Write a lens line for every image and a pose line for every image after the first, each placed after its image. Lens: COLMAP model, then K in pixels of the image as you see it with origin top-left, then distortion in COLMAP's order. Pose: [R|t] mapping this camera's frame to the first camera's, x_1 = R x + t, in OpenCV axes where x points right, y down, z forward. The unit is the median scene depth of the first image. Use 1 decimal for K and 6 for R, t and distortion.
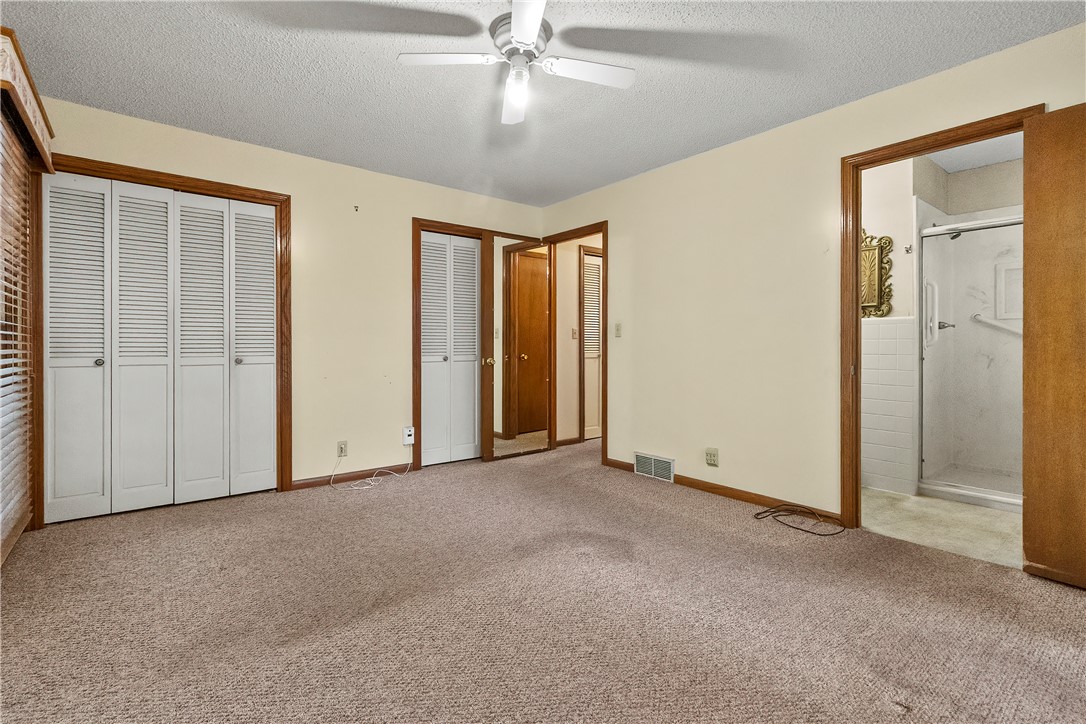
lens RADIAL K [[511.3, 0, 541.7], [0, 511.3, 345.3], [0, 0, 1]] dist [0.005390, -0.001760]
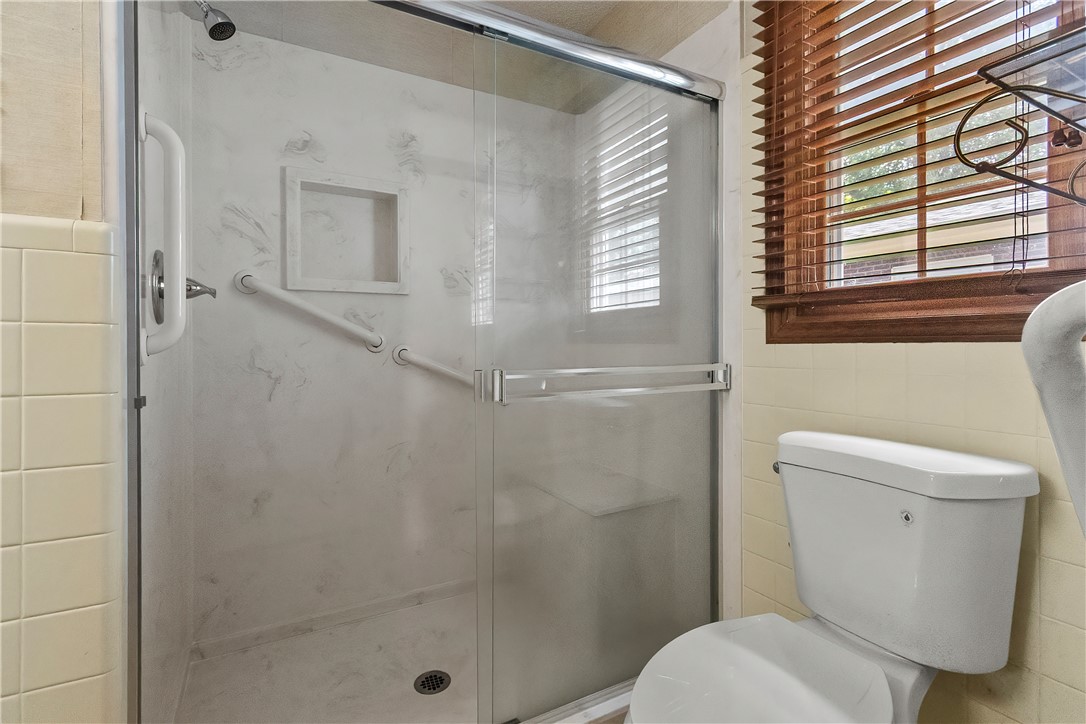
lens RADIAL K [[511.3, 0, 534.5], [0, 511.3, 340.8], [0, 0, 1]] dist [0.005390, -0.001760]
pose [[0.187935, 0.009860, 0.982132, 0.513379], [0.004290, 0.999932, -0.010860, -0.000502], [-0.982172, 0.006254, 0.187880, 0.735542]]
